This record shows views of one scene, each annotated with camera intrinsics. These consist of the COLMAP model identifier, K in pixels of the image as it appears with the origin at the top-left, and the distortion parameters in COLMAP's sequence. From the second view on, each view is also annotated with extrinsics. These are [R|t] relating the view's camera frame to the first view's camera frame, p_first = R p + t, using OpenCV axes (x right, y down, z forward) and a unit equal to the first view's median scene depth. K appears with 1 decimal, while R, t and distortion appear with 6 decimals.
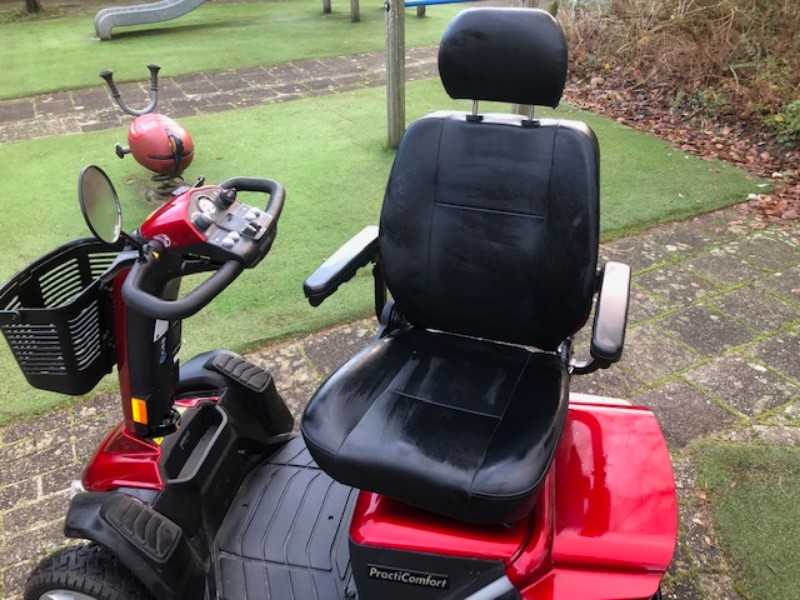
lens RADIAL K [[655.0, 0, 400.0], [0, 655.0, 300.0], [0, 0, 1]] dist [0.001124, 0.004554]
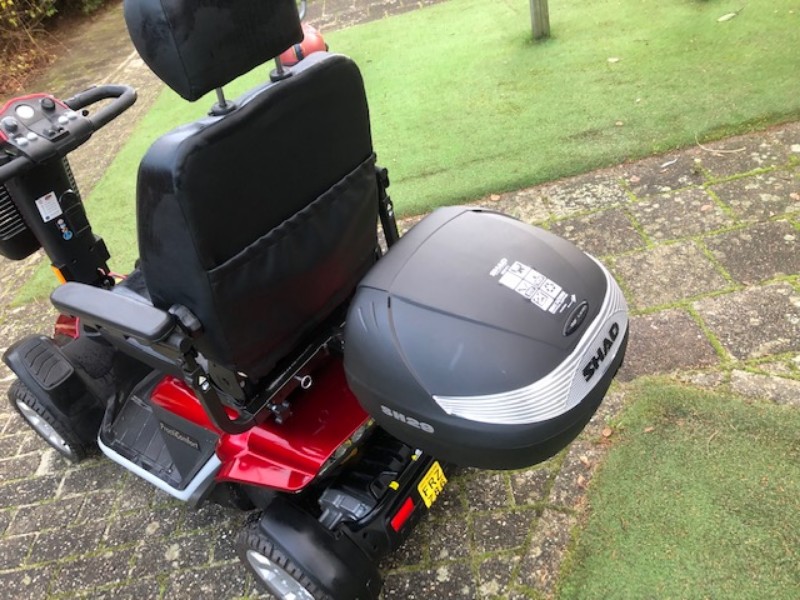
lens RADIAL K [[655.0, 0, 400.0], [0, 655.0, 300.0], [0, 0, 1]] dist [0.001124, 0.004554]
pose [[0.889078, 0.101263, -0.446416, 0.498349], [-0.036088, 0.987695, 0.152173, -0.002802], [0.456332, -0.119183, 0.881792, 0.101814]]
